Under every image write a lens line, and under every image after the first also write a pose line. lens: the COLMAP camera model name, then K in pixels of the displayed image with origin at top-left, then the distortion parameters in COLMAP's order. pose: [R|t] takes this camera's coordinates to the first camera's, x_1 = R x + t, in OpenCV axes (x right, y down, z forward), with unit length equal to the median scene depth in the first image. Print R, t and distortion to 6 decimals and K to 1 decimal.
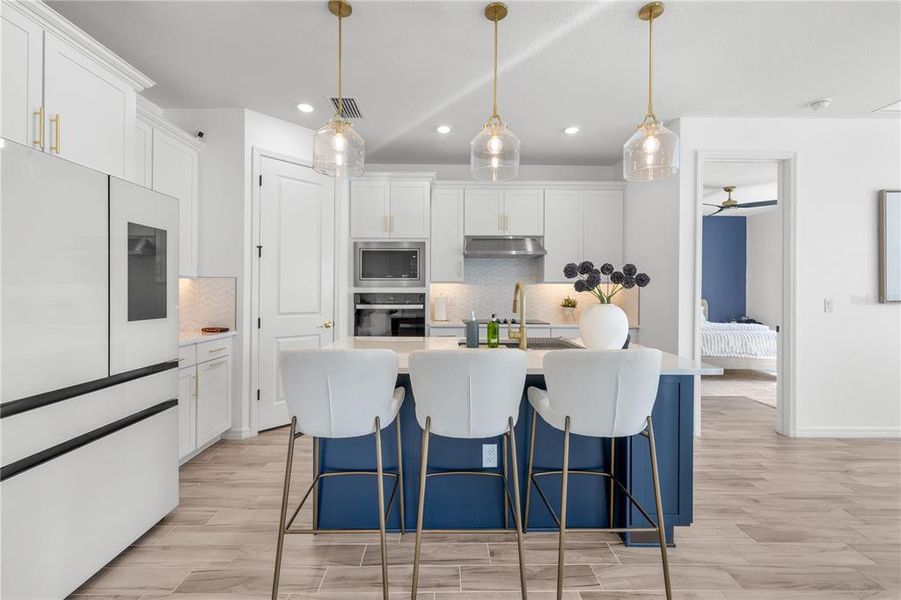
lens RADIAL K [[383.0, 0, 452.2], [0, 383.0, 288.8], [0, 0, 1]] dist [0.001376, -0.000042]
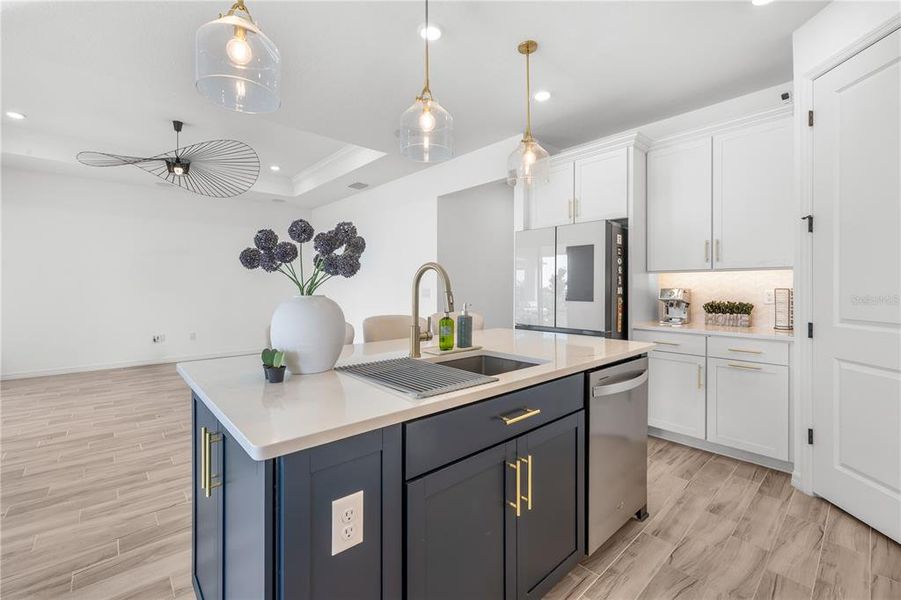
lens RADIAL K [[383.0, 0, 446.2], [0, 383.0, 287.7], [0, 0, 1]] dist [0.001376, -0.000042]
pose [[-0.759821, -0.007251, -0.650092, 0.431702], [-0.000342, 0.999942, -0.010754, 0.022405], [0.650133, -0.007949, -0.759779, 1.111323]]
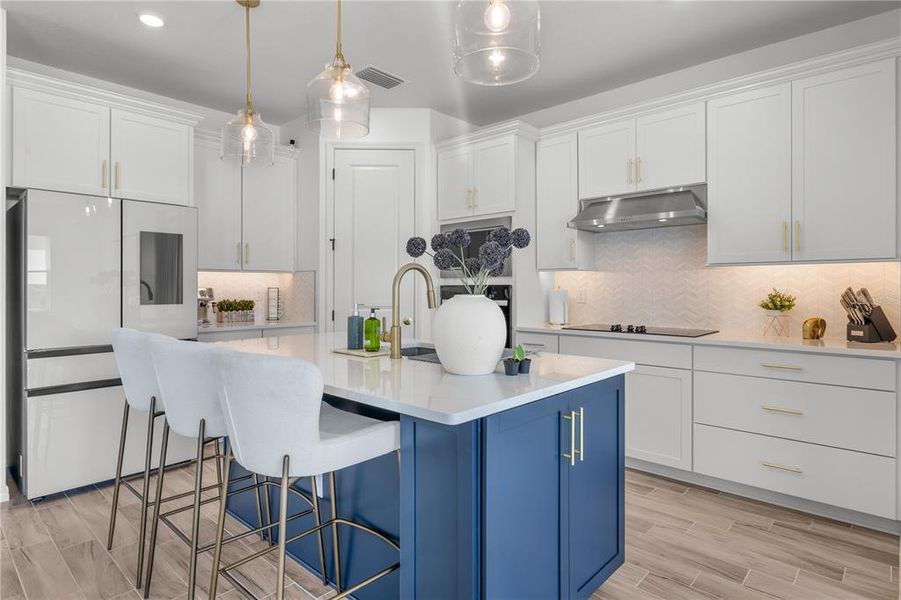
lens RADIAL K [[494.6, 0, 454.4], [0, 494.6, 288.9], [0, 0, 1]] dist [-0.004163, -0.000786]
pose [[0.727184, -0.004260, -0.686429, 0.632103], [0.009941, 0.999941, 0.004326, 0.016971], [0.686370, -0.009969, 0.727184, 0.274926]]
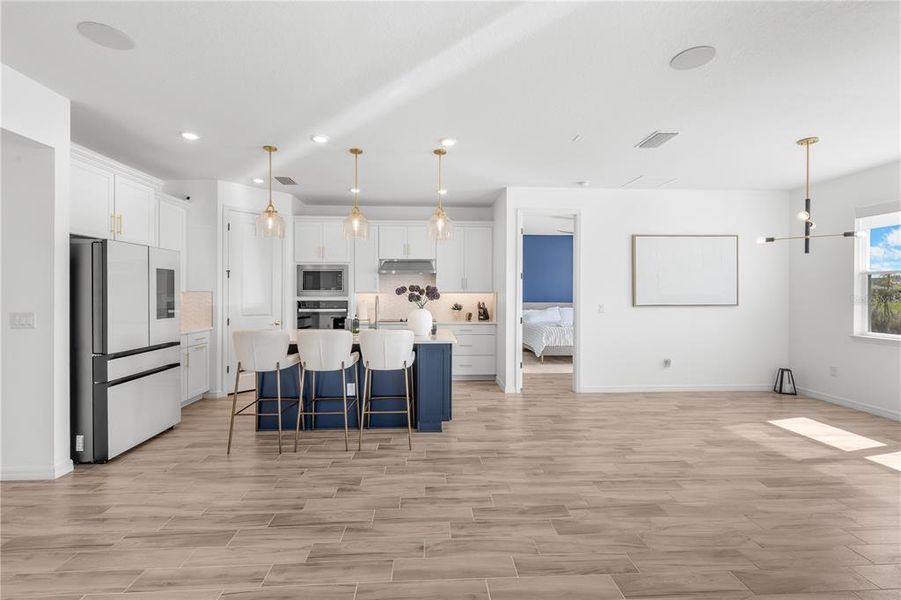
lens RADIAL K [[383.0, 0, 452.8], [0, 383.0, 291.8], [0, 0, 1]] dist [0.001376, -0.000042]
pose [[0.998926, -0.002764, 0.046242, 0.317355], [0.002583, 0.999989, 0.003975, -0.032603], [-0.046252, -0.003851, 0.998922, -0.561068]]
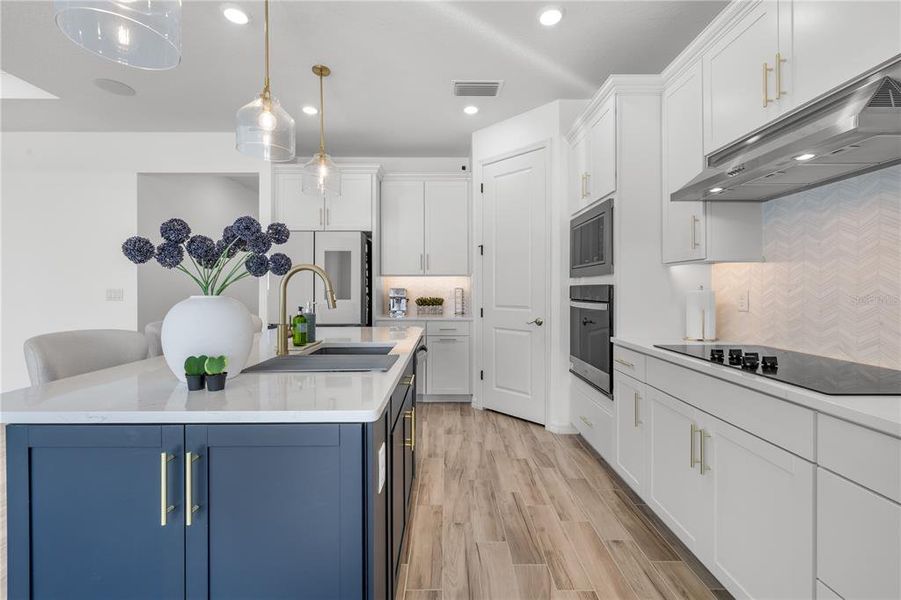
lens RADIAL K [[383.0, 0, 450.0], [0, 383.0, 290.4], [0, 0, 1]] dist [0.001376, -0.000042]
pose [[-0.012073, -0.000499, -0.999927, 0.655689], [0.008954, 0.999960, -0.000607, 0.022954], [0.999887, -0.008961, -0.012068, 0.931140]]
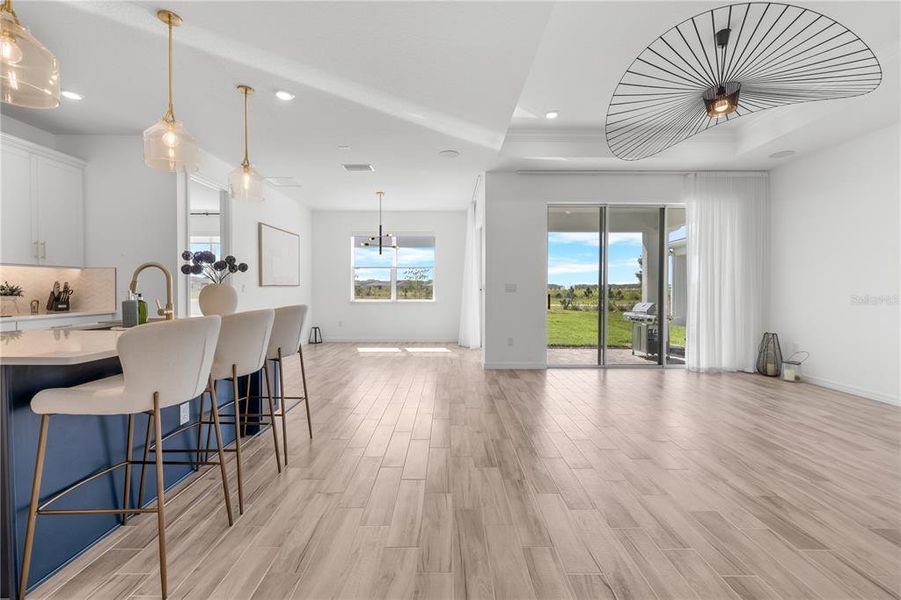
lens RADIAL K [[383.0, 0, 433.5], [0, 383.0, 286.5], [0, 0, 1]] dist [0.001376, -0.000042]
pose [[0.047034, -0.003378, 0.998888, -0.629888], [-0.012685, 0.999912, 0.003979, 0.022753], [-0.998813, -0.012858, 0.046987, 0.120816]]
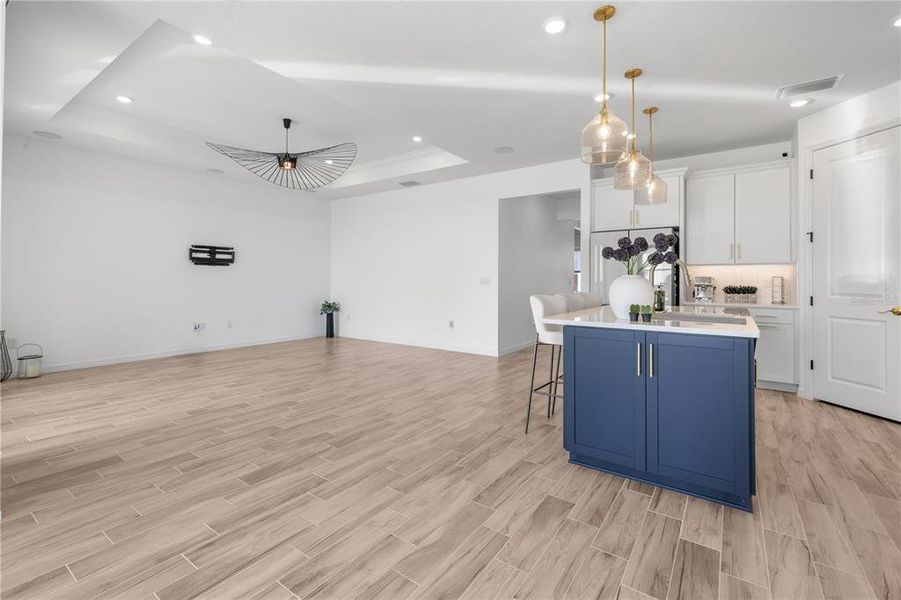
lens RADIAL K [[399.9, 0, 442.9], [0, 399.9, 276.7], [0, 0, 1]] dist [0.007465, -0.000661]
pose [[-0.600185, -0.017505, -0.799670, 1.110459], [-0.002881, 0.999801, -0.019724, 0.045684], [0.799856, -0.009534, -0.600116, 0.854061]]
